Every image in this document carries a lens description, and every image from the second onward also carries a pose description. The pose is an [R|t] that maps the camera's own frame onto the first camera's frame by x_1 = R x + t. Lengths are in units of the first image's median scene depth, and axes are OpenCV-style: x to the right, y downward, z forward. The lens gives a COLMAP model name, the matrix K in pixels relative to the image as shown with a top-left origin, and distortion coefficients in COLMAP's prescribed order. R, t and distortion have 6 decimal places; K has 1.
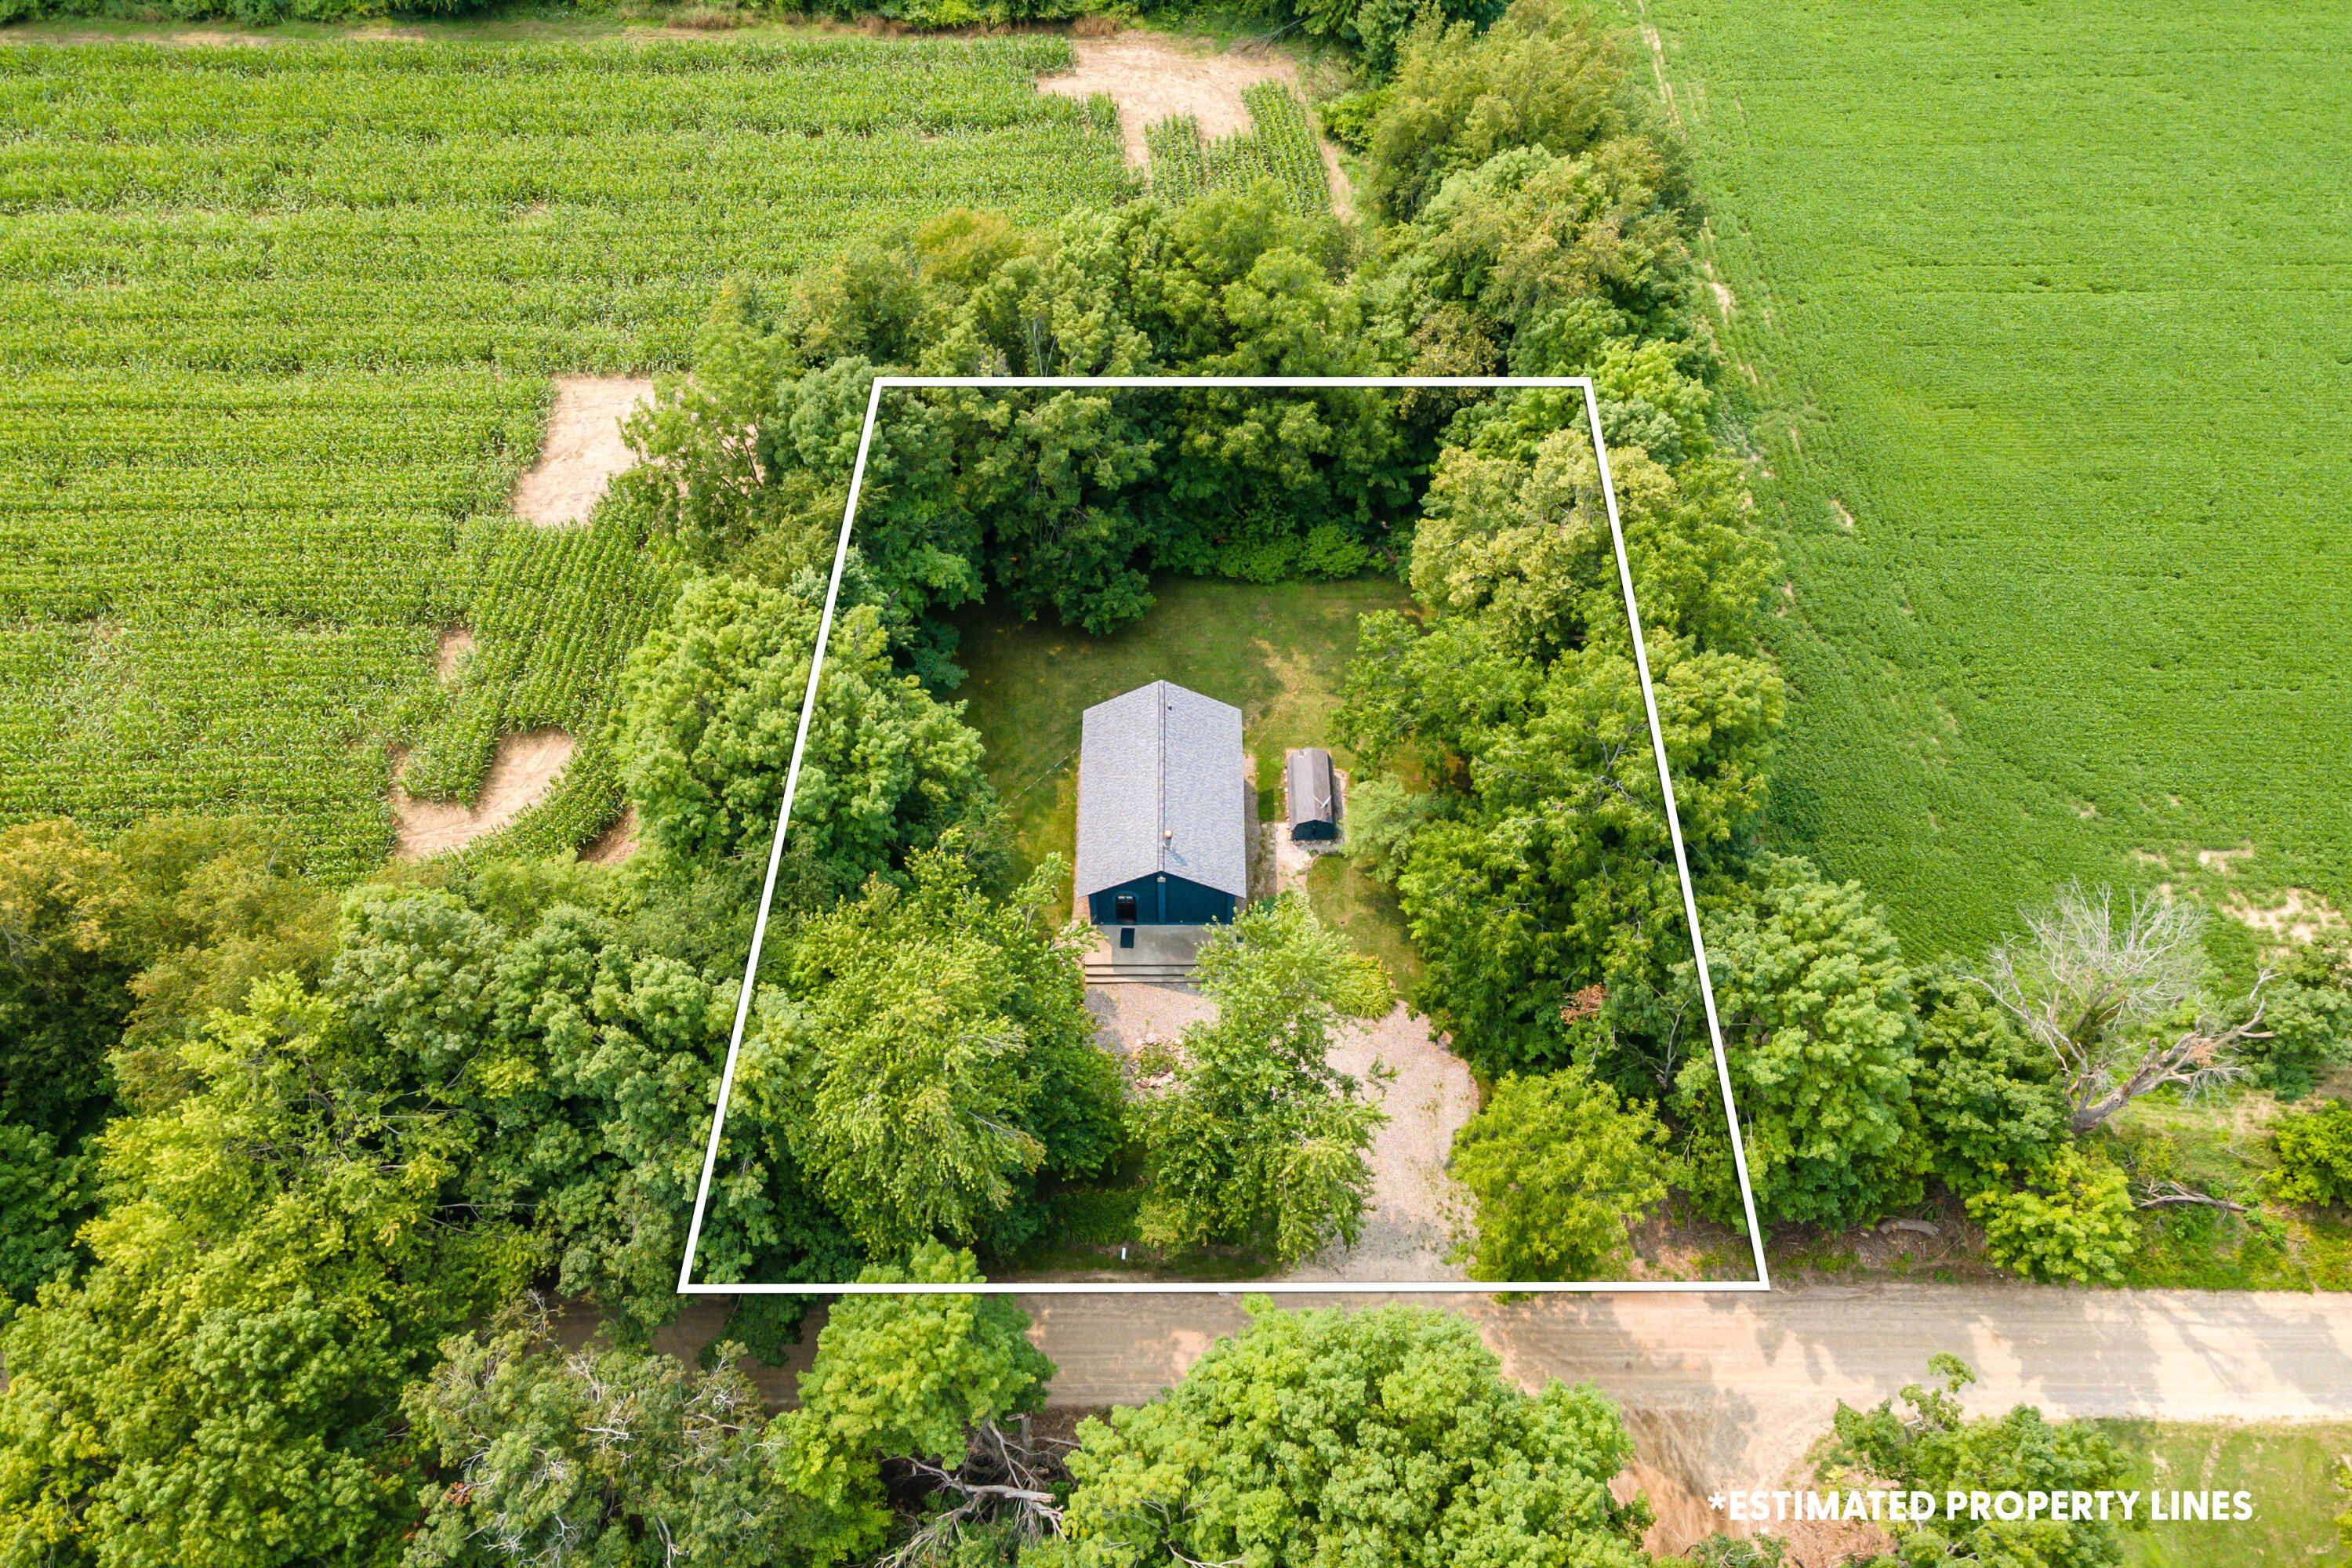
lens RADIAL K [[1645.0, 0, 1185.6], [0, 1645.0, 760.2], [0, 0, 1]] dist [0.033243, 0.035302]
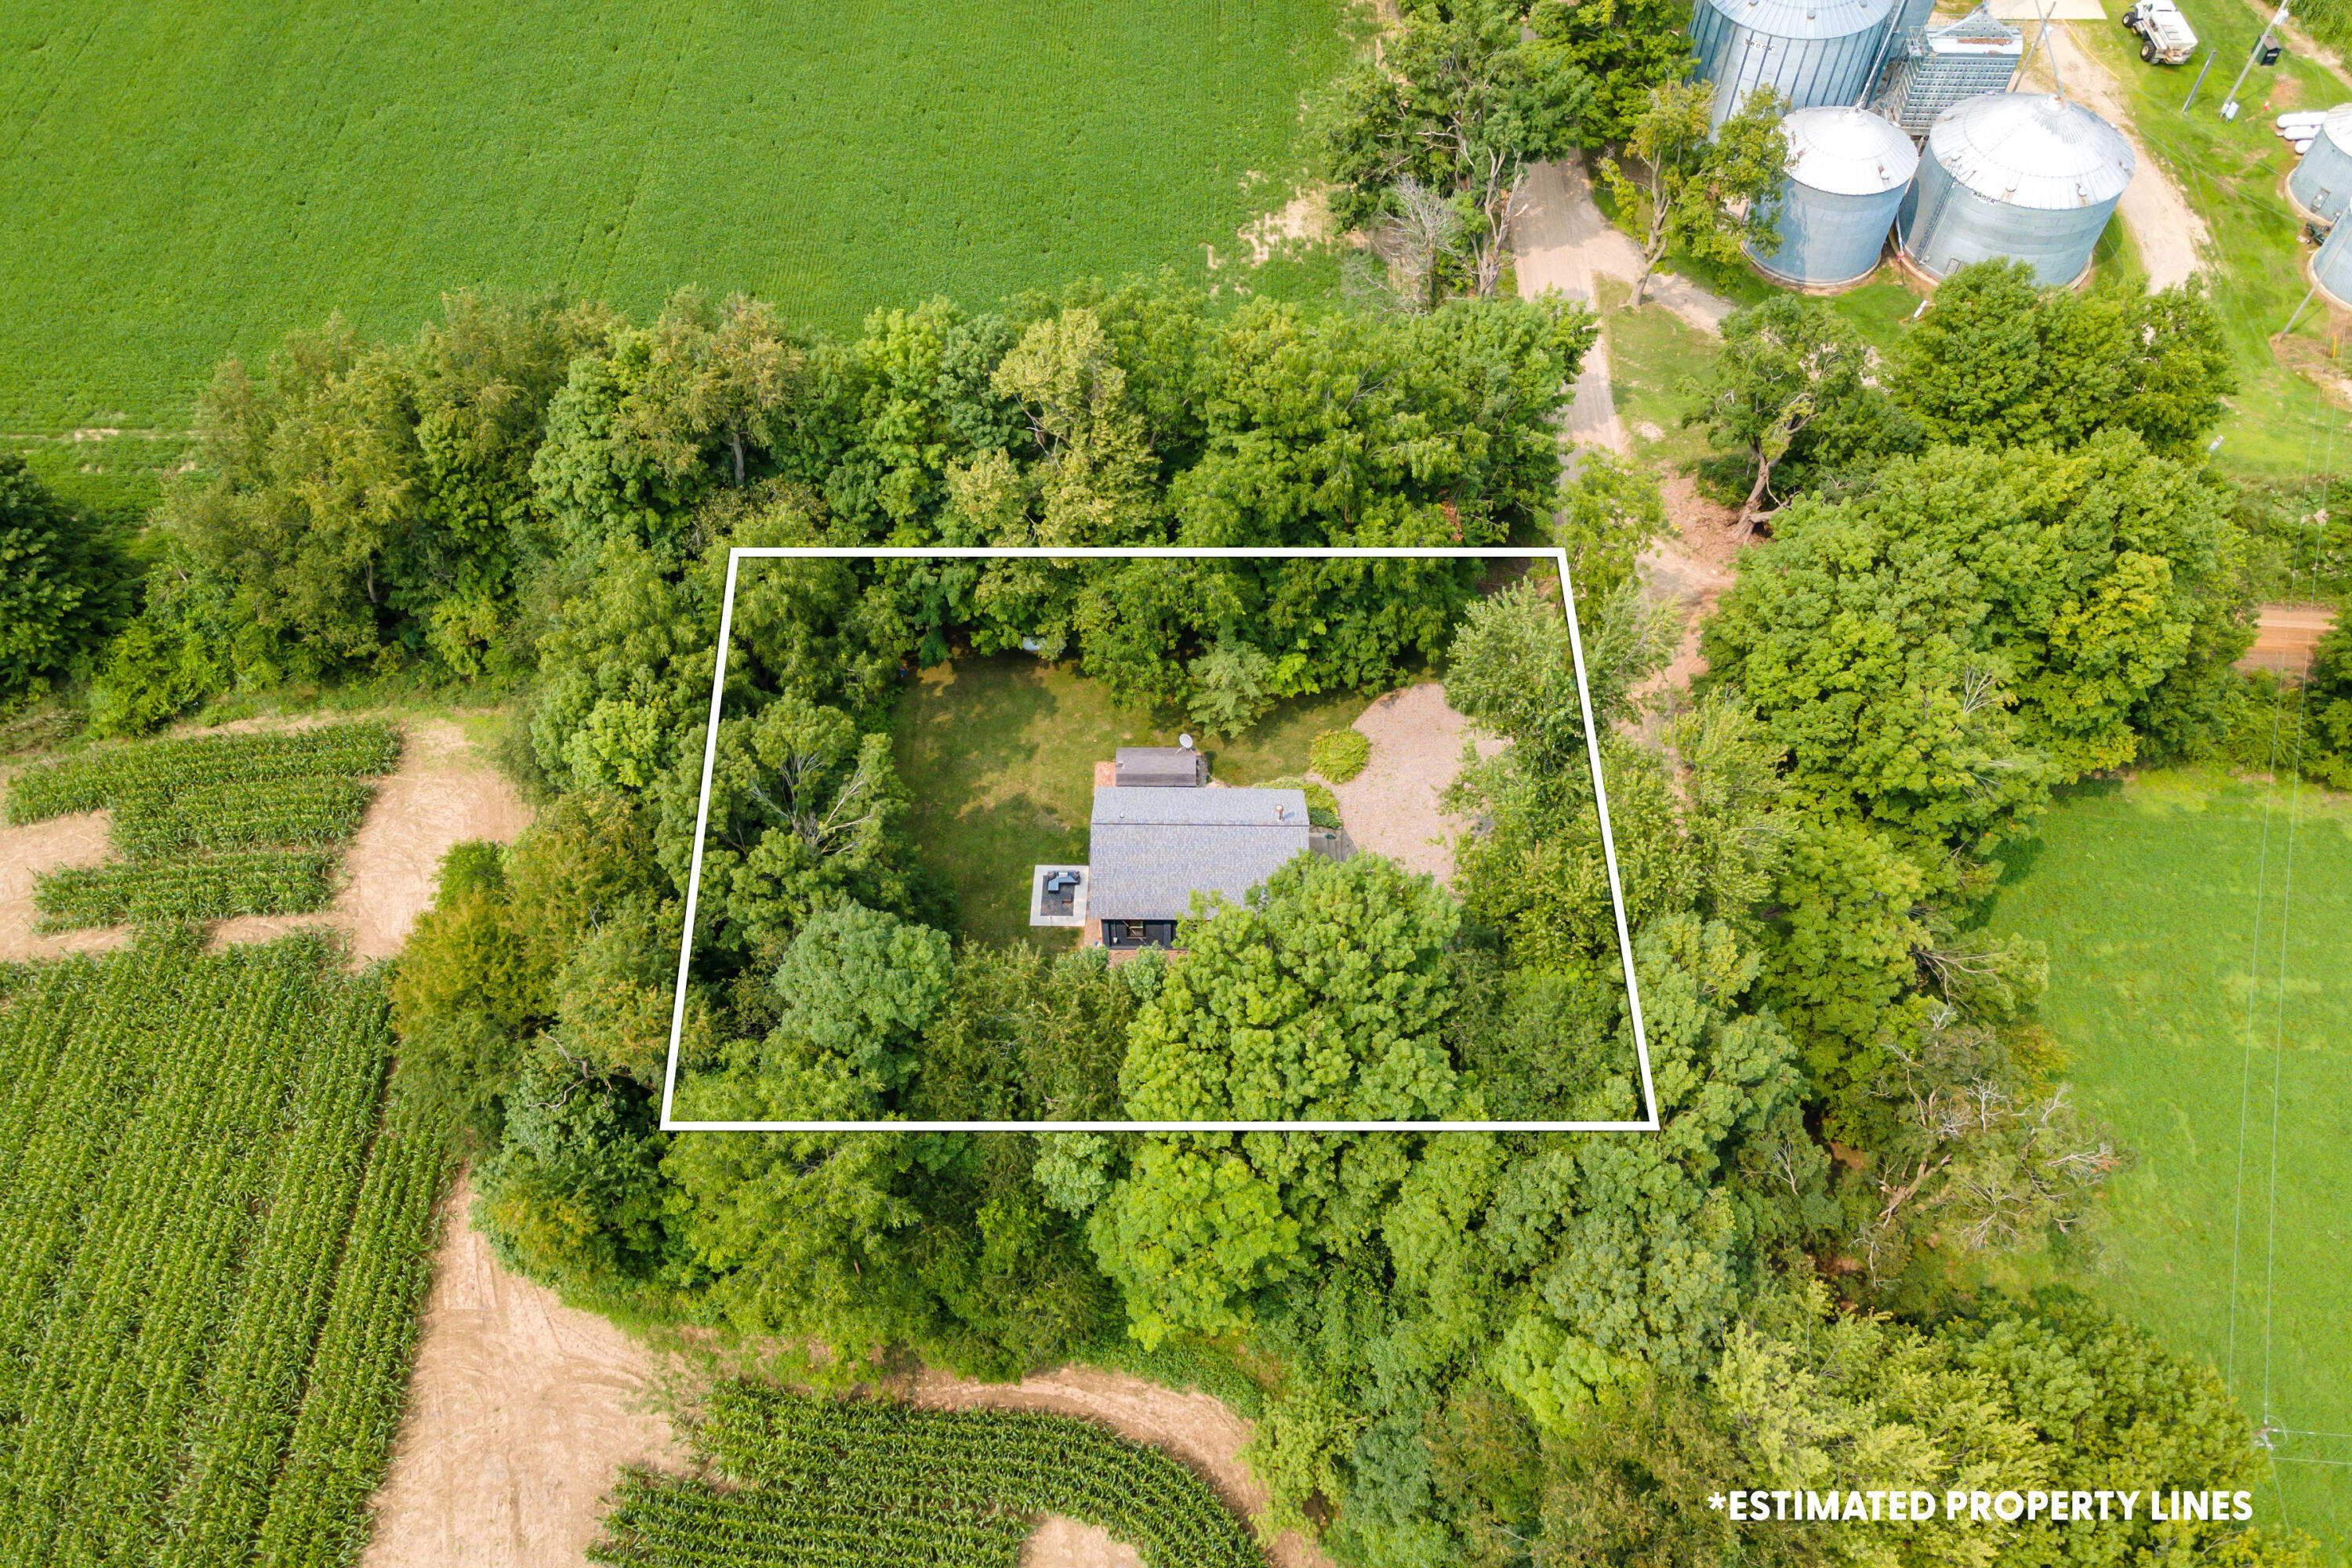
lens RADIAL K [[1645.0, 0, 1189.3], [0, 1645.0, 844.0], [0, 0, 1]] dist [0.033243, 0.035302]
pose [[0.012061, -0.831943, 0.554730, -0.544633], [0.836798, 0.312090, 0.449855, -0.418065], [-0.547379, 0.458771, 0.699932, 0.258990]]
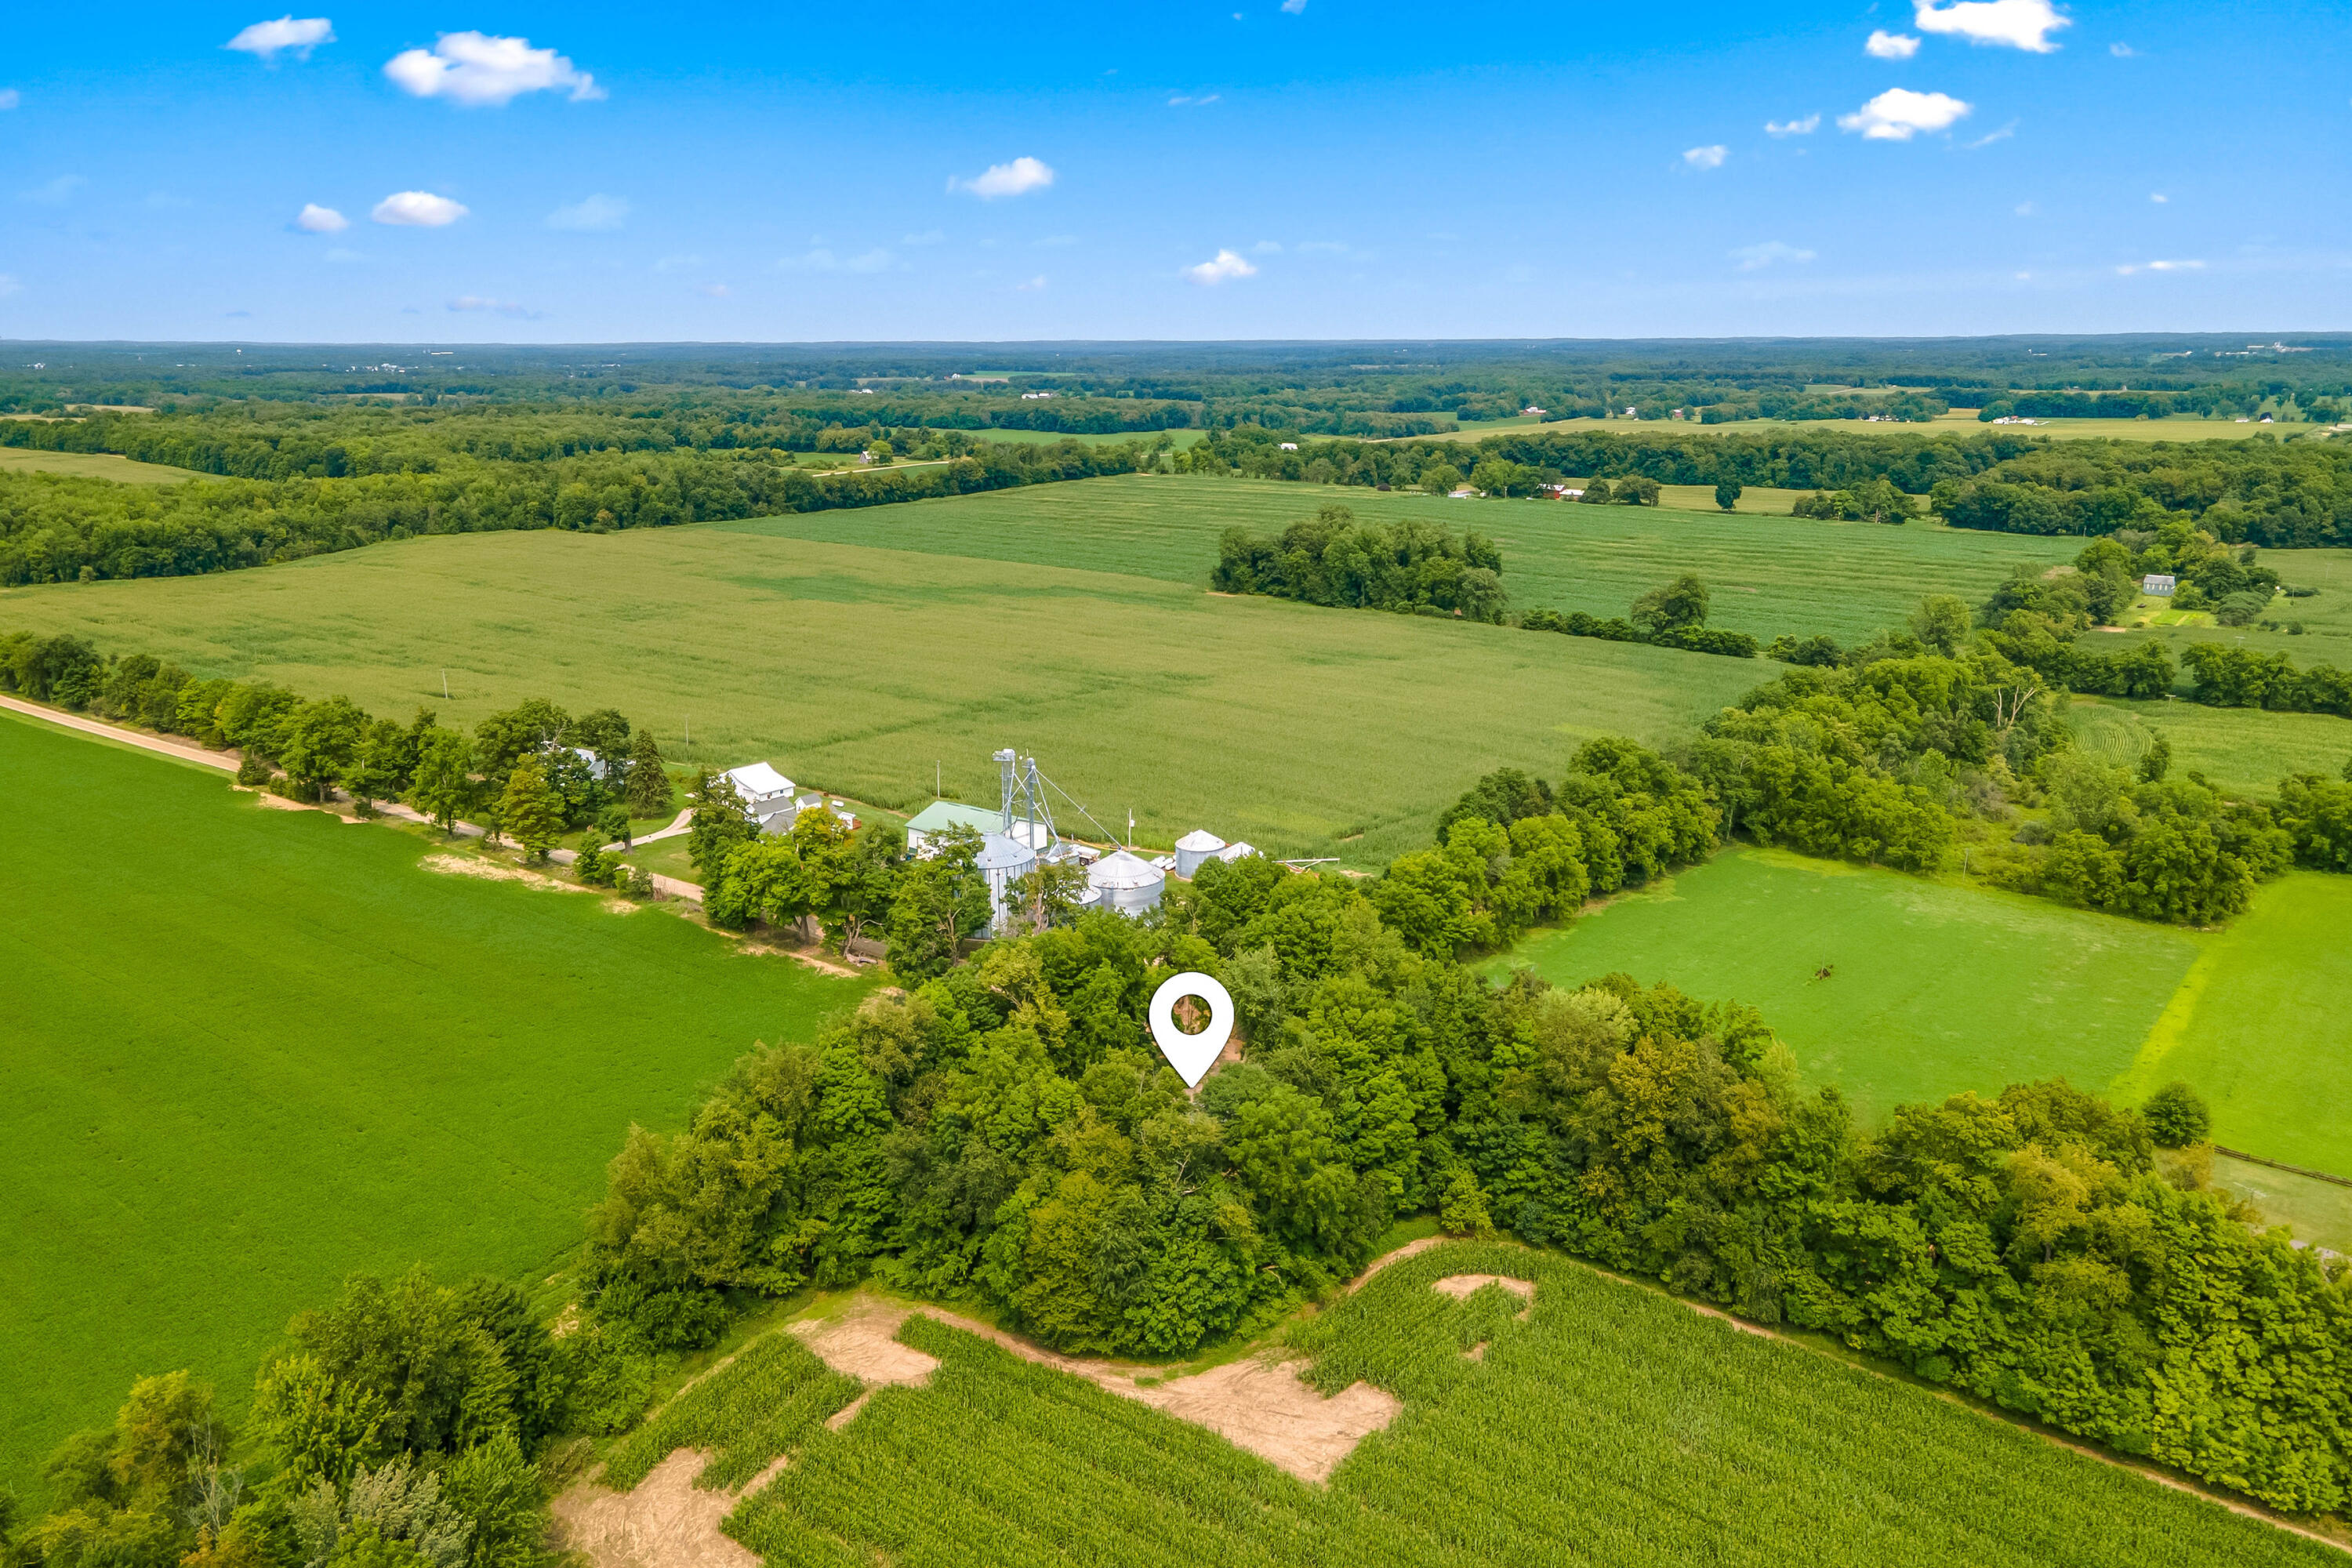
lens RADIAL K [[1645.0, 0, 1182.4], [0, 1645.0, 786.0], [0, 0, 1]] dist [0.033243, 0.035302]
pose [[-0.788660, -0.162473, 0.592974, -1.110164], [0.515682, 0.350376, 0.781862, -1.682119], [-0.334796, 0.922409, -0.192543, 0.948333]]
